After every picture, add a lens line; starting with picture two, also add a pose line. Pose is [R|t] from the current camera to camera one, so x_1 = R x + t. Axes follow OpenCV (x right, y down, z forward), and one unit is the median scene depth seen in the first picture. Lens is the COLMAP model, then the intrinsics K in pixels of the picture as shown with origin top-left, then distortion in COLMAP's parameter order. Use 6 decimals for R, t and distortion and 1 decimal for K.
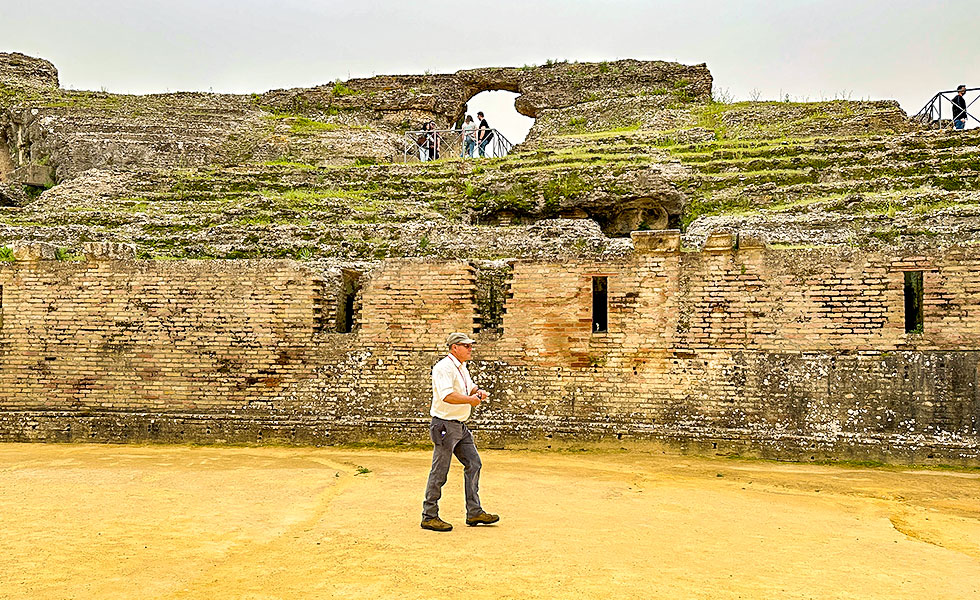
lens RADIAL K [[667.9, 0, 488.4], [0, 667.9, 310.7], [0, 0, 1]] dist [0.075877, -0.105536]
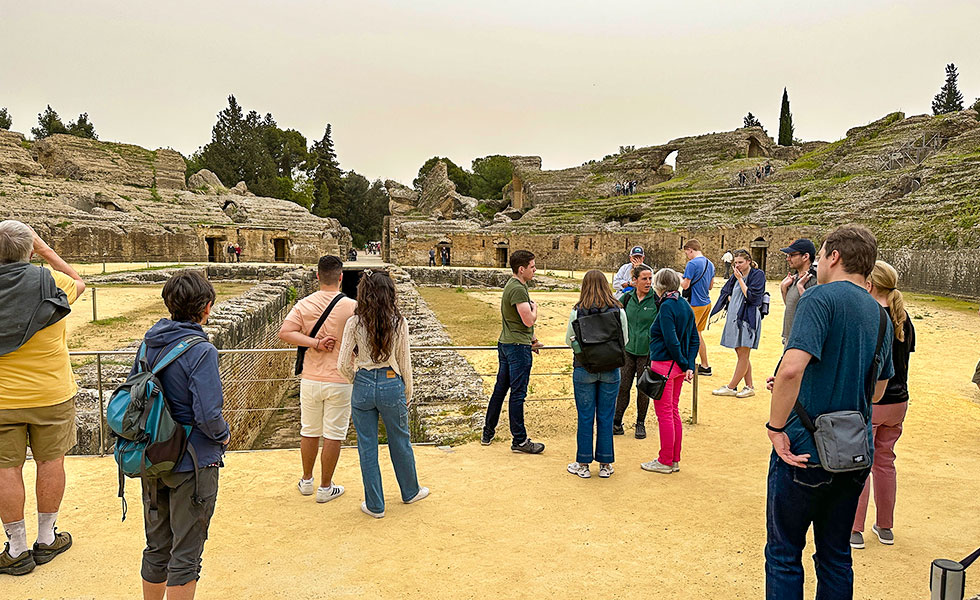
lens RADIAL K [[664.7, 0, 487.6], [0, 664.7, 319.1], [0, 0, 1]] dist [0.084362, -0.128456]
pose [[0.710876, 0.078407, -0.698933, 3.056963], [0.018763, 0.991299, 0.130288, -0.111291], [0.703067, -0.105733, 0.703220, -3.068313]]
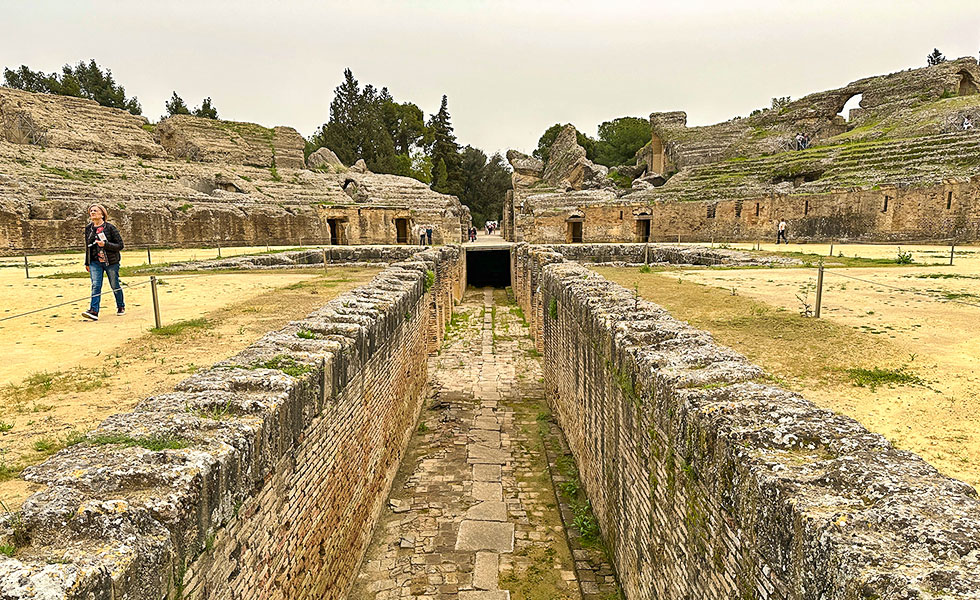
lens RADIAL K [[659.2, 0, 489.3], [0, 659.2, 375.5], [0, 0, 1]] dist [0.084896, -0.129568]
pose [[0.586198, 0.161587, -0.793890, 2.594695], [0.052908, 0.970181, 0.236536, -0.077039], [0.808439, -0.180660, 0.560169, -2.862671]]
